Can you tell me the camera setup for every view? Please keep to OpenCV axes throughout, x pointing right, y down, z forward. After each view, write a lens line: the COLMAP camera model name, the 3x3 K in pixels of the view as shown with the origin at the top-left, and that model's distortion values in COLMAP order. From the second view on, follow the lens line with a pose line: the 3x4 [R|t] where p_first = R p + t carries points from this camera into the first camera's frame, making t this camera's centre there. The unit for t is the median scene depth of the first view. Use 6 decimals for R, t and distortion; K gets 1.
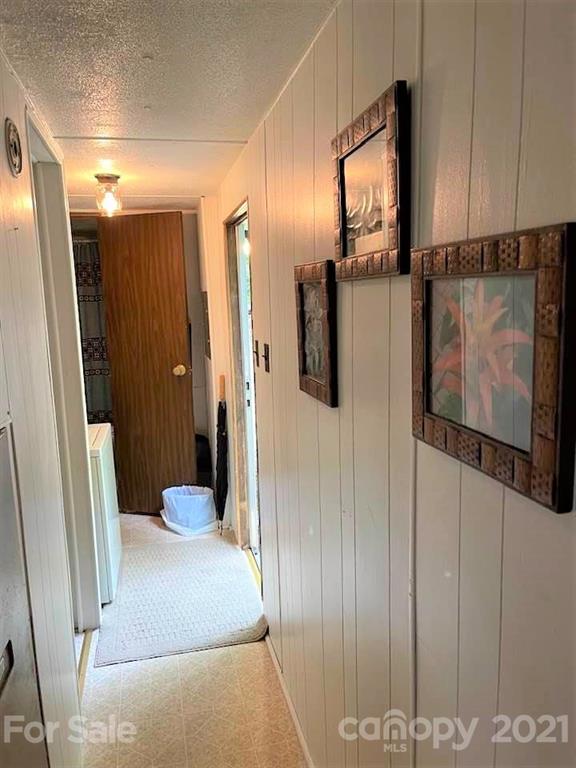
lens RADIAL K [[574.4, 0, 298.8], [0, 574.4, 381.6], [0, 0, 1]] dist [0.095019, -0.127682]
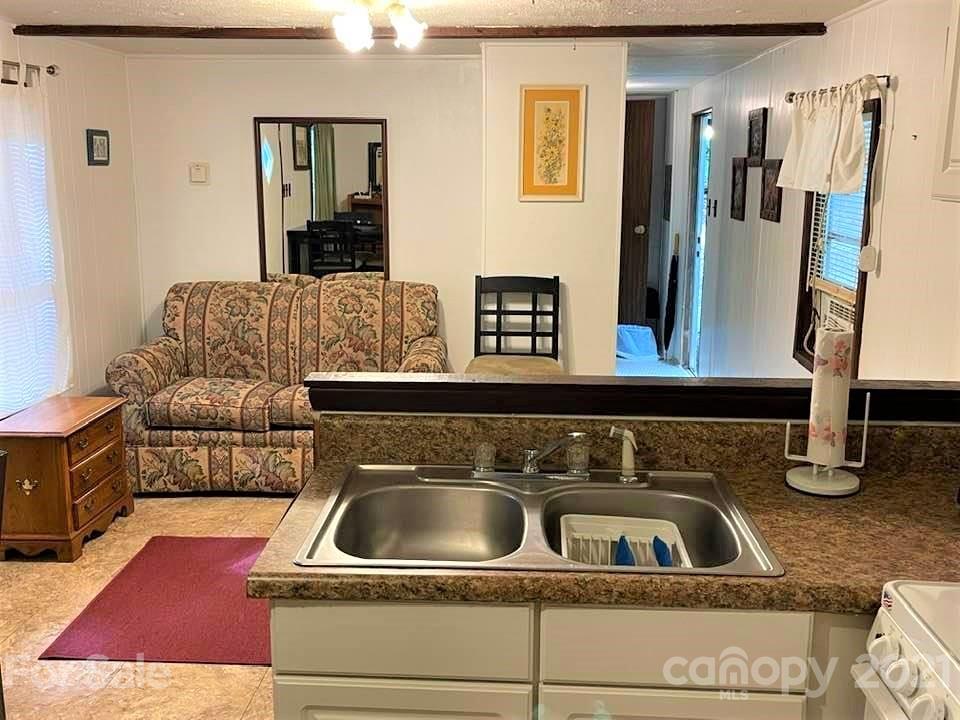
lens RADIAL K [[947.0, 0, 480.0], [0, 947.0, 360.0], [0, 0, 1]] dist [0.048891, -0.028291]
pose [[0.952814, 0.090093, -0.289876, 0.084263], [-0.072617, 0.994864, 0.070511, 0.159479], [0.294740, -0.046134, 0.954463, -1.170666]]
